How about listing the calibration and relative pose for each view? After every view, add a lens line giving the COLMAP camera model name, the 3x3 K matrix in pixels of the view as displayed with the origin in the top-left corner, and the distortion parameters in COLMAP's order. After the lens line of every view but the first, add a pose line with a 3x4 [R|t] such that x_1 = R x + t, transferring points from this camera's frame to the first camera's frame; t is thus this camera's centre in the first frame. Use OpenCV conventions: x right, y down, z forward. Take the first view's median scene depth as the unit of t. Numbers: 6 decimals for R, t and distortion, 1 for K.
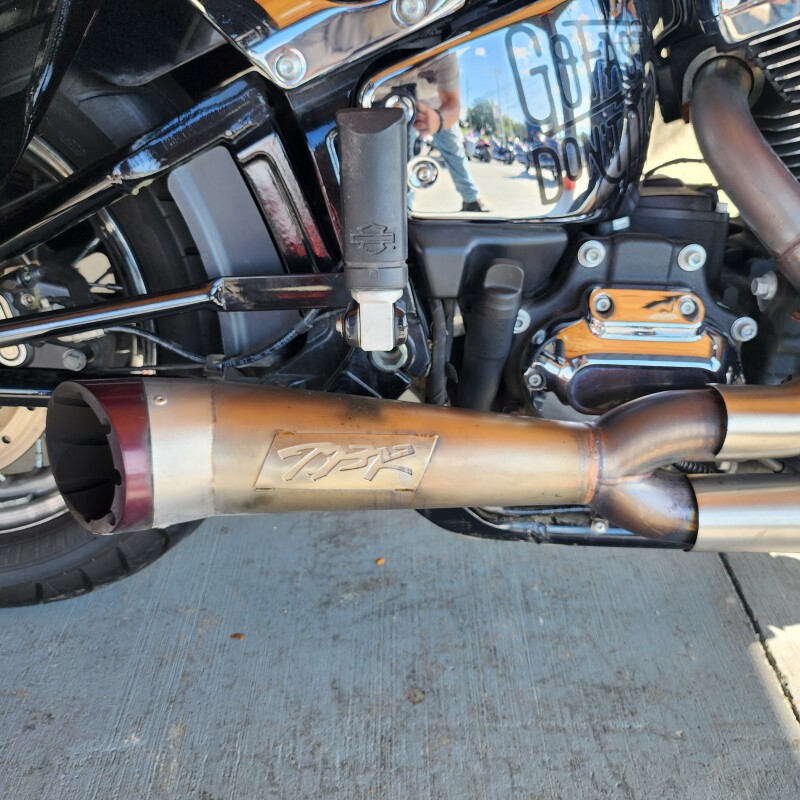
lens RADIAL K [[677.7, 0, 399.7], [0, 677.7, 368.6], [0, 0, 1]] dist [0.021485, -0.014806]
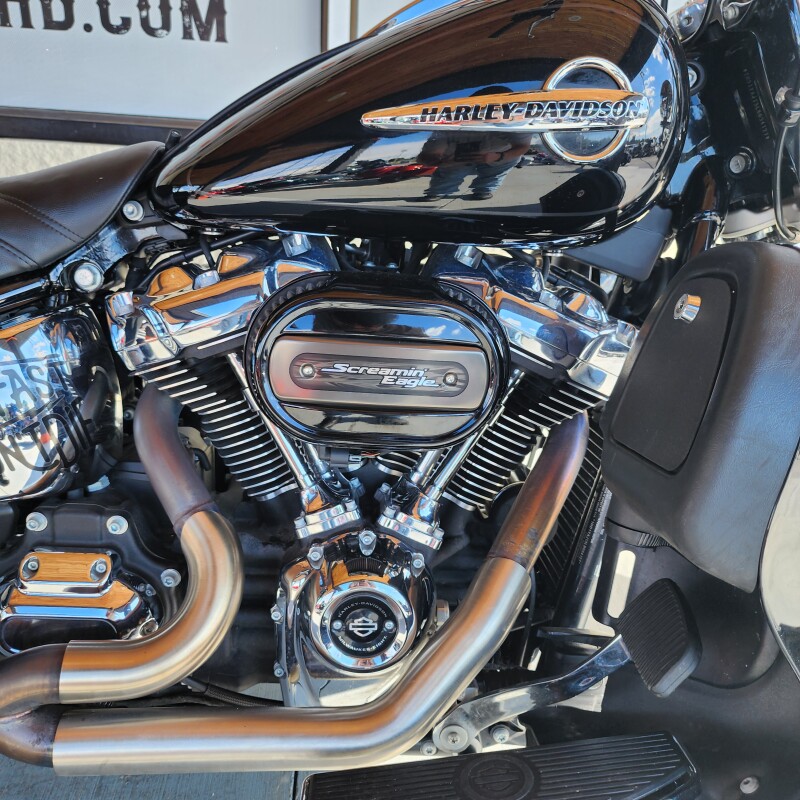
lens RADIAL K [[723.3, 0, 389.8], [0, 723.3, 401.4], [0, 0, 1]] dist [0.043330, -0.037775]
pose [[0.998782, 0.015788, 0.046750, 0.733785], [-0.010666, 0.994110, -0.107849, -0.212290], [-0.048177, 0.107219, 0.993067, -0.341758]]
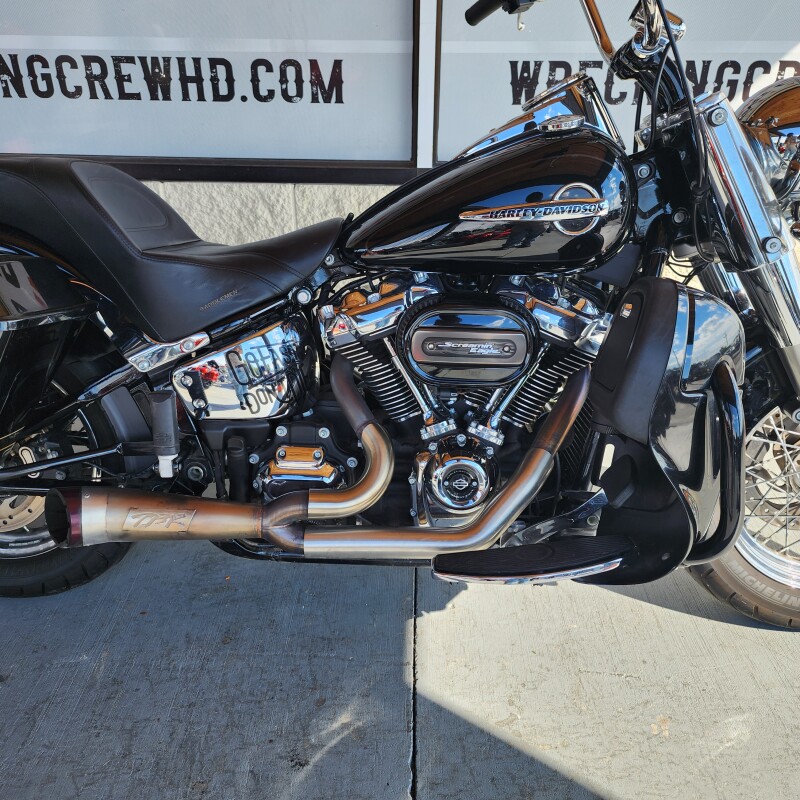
lens RADIAL K [[669.2, 0, 400.0], [0, 669.2, 400.0], [0, 0, 1]] dist [0.063512, -0.044454]
pose [[0.999130, -0.000134, -0.041707, 0.660926], [-0.002542, 0.997940, -0.064103, -0.108809], [0.041629, 0.064154, 0.997071, -1.084279]]
